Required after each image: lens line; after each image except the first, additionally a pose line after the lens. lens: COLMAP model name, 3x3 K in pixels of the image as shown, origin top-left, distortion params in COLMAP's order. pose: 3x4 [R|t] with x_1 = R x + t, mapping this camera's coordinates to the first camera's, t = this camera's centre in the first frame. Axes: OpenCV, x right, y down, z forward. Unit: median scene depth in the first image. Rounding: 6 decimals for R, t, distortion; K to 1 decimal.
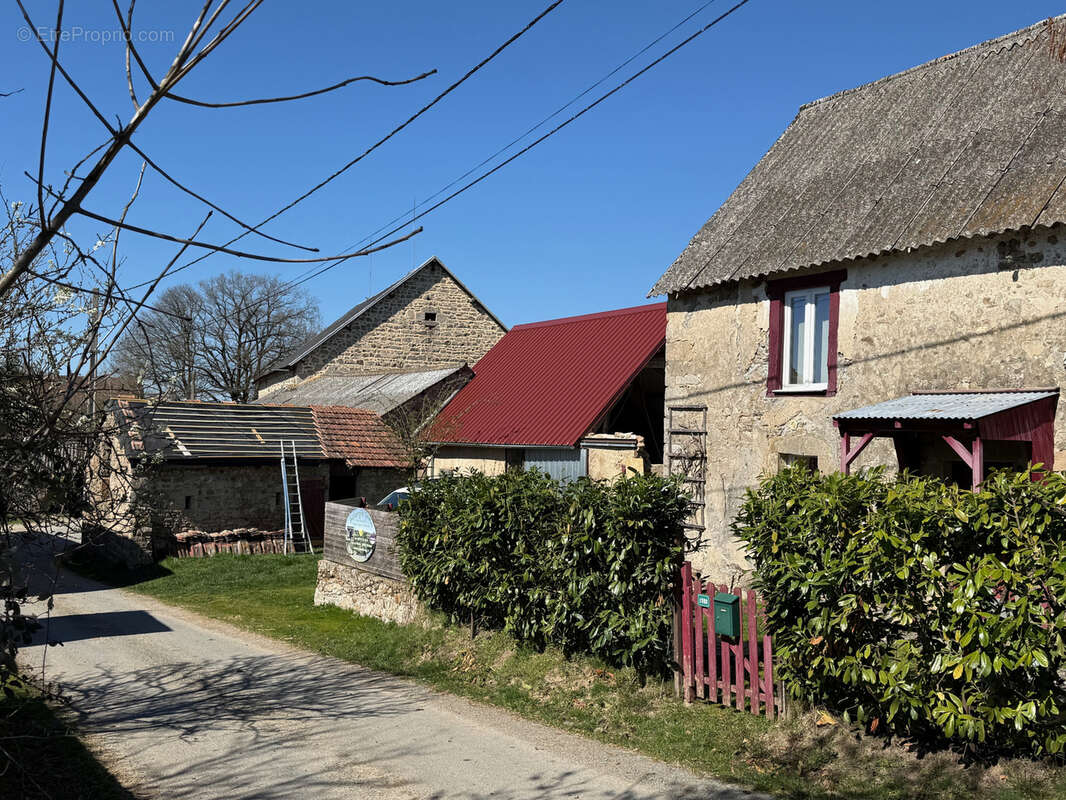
lens RADIAL K [[999.5, 0, 533.0], [0, 999.5, 400.0], [0, 0, 1]] dist [0.215273, -0.470571]
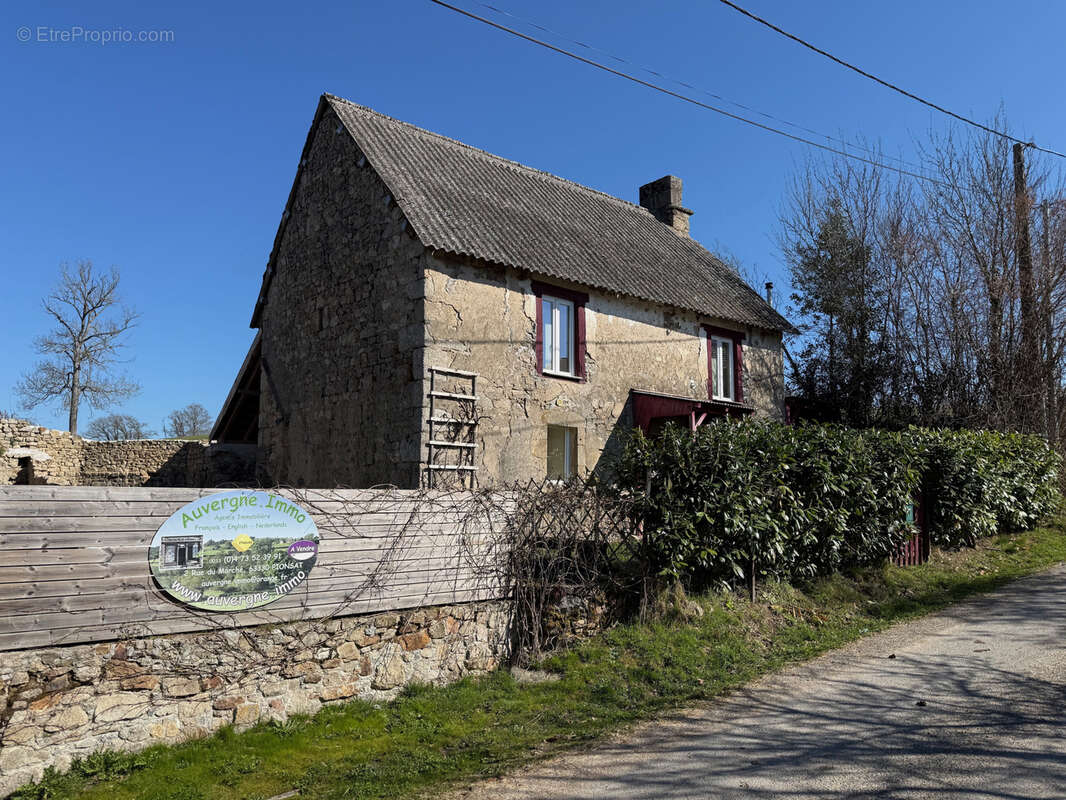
lens RADIAL K [[744.4, 0, 532.3], [0, 744.4, 405.3], [0, 0, 1]] dist [0.082729, -0.108854]
pose [[-0.113998, 0.092727, 0.989144, -0.598411], [-0.049228, 0.993884, -0.098845, 0.111946], [-0.992261, -0.059962, -0.108736, 1.050090]]
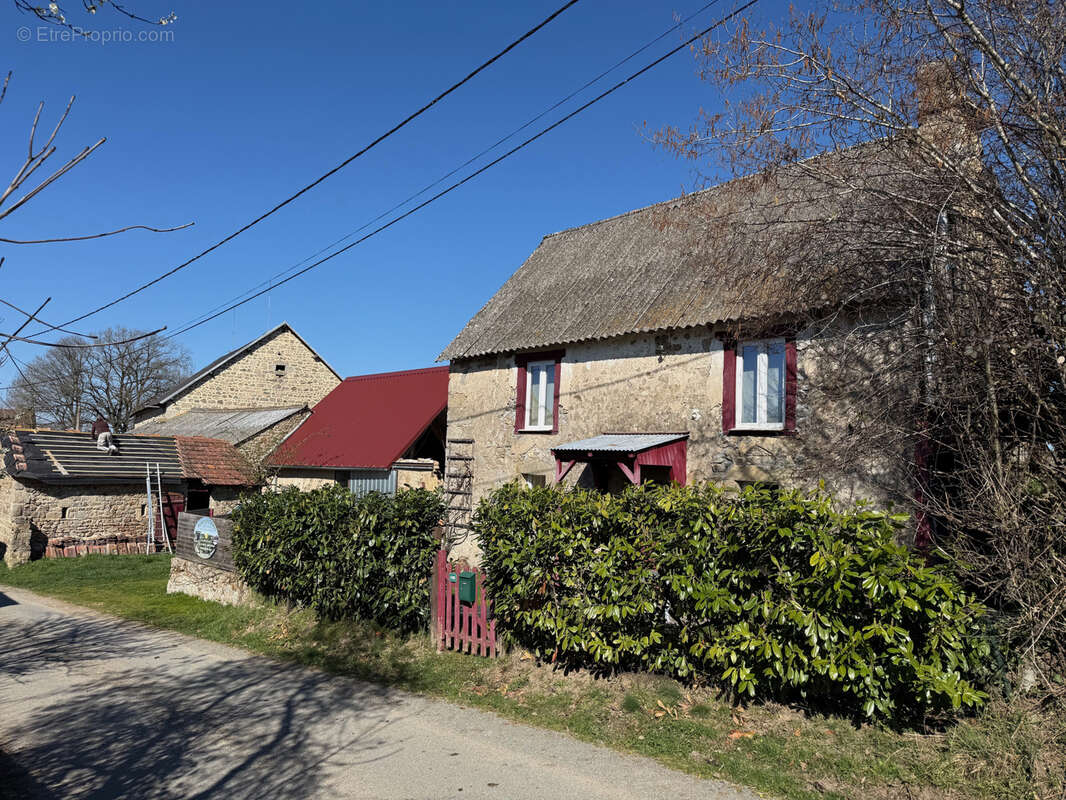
lens RADIAL K [[739.5, 0, 533.0], [0, 739.5, 400.0], [0, 0, 1]] dist [0.110840, -0.147307]
pose [[0.976407, 0.025348, 0.214446, 0.028941], [-0.015422, 0.998736, -0.047832, -0.001687], [-0.215387, 0.043396, 0.975564, -0.035171]]
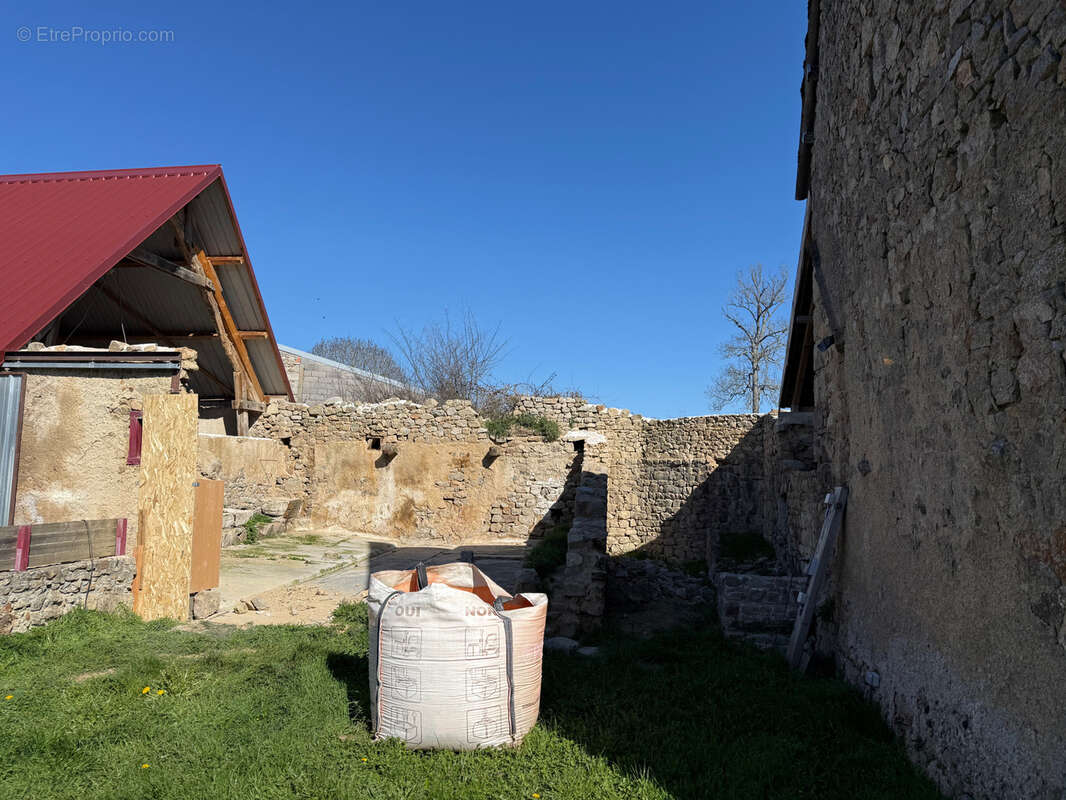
lens RADIAL K [[739.5, 0, 533.0], [0, 739.5, 400.0], [0, 0, 1]] dist [0.110840, -0.147307]
pose [[0.688293, 0.075096, 0.721535, -0.055119], [-0.043914, 0.997117, -0.061886, 0.125079], [-0.724102, 0.010910, 0.689607, 1.075255]]
